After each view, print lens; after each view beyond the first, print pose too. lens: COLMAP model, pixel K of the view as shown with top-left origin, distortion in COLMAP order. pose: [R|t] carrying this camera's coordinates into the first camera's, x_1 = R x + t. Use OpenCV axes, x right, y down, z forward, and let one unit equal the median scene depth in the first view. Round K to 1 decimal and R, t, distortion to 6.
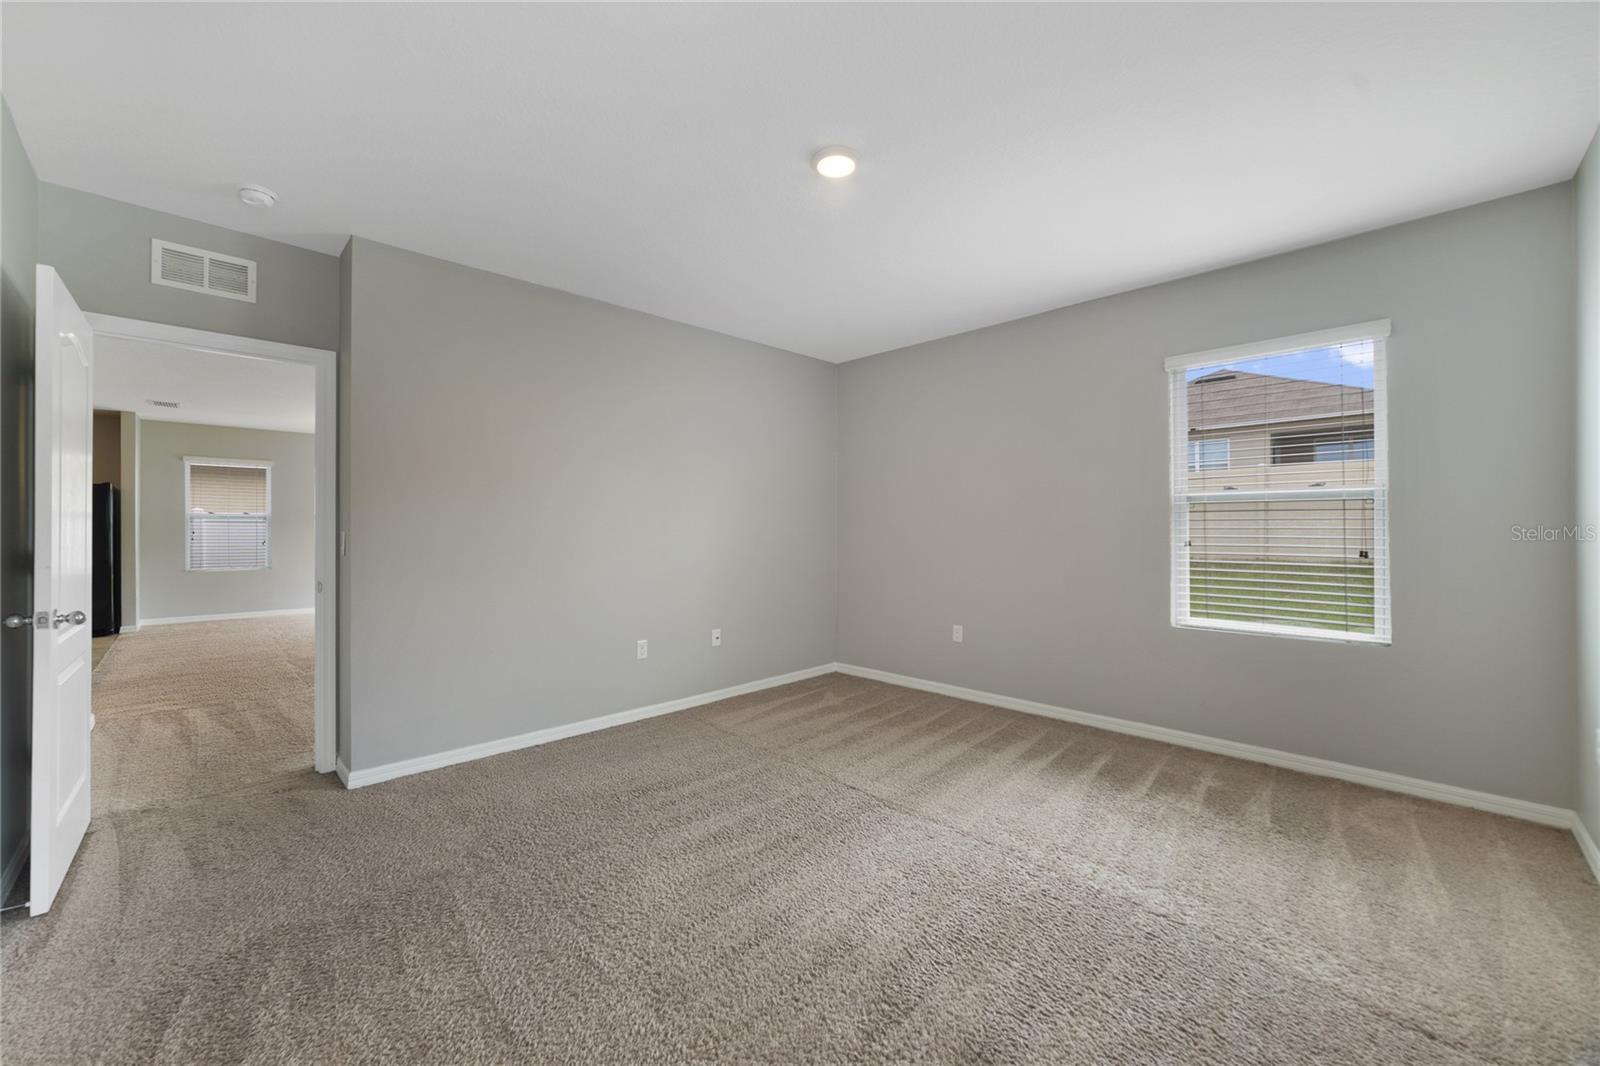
lens RADIAL K [[618.5, 0, 786.7], [0, 618.5, 530.7], [0, 0, 1]] dist [-0.014898, 0.003193]
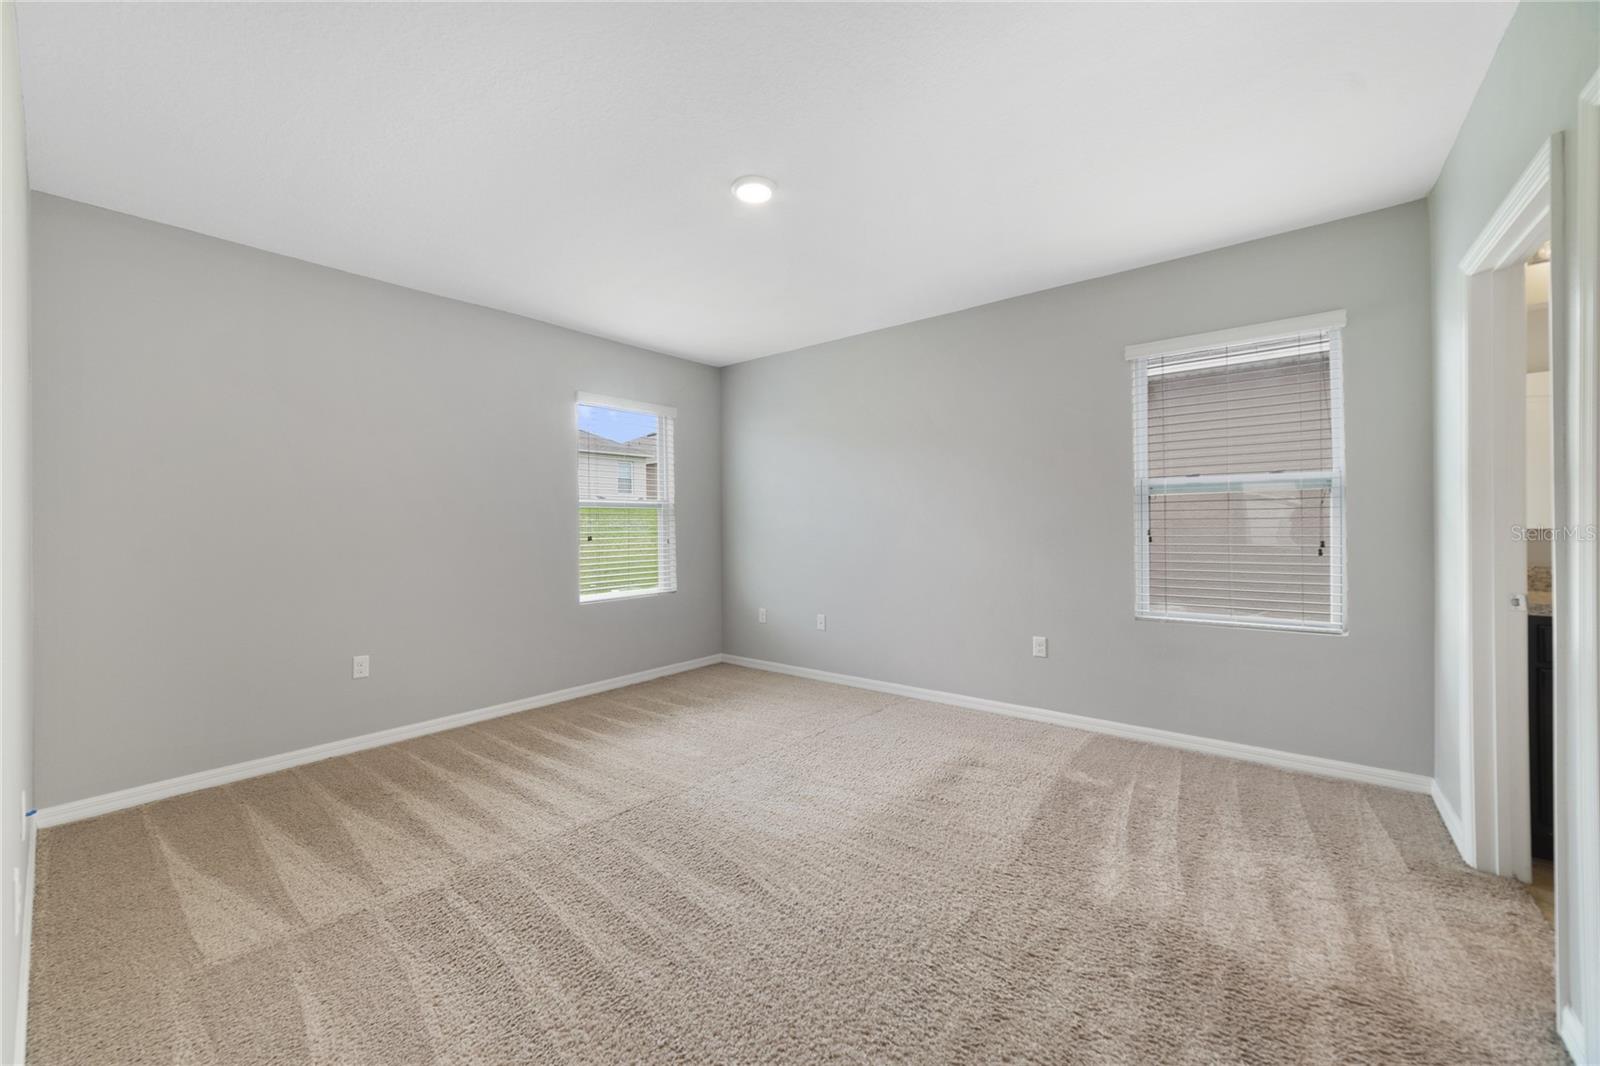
lens RADIAL K [[618.5, 0, 798.2], [0, 618.5, 531.4], [0, 0, 1]] dist [-0.014898, 0.003193]
pose [[-0.128663, -0.006458, 0.991667, -0.662659], [0.008694, 0.999933, 0.007640, 0.000941], [-0.991650, 0.009605, -0.128598, 0.696783]]
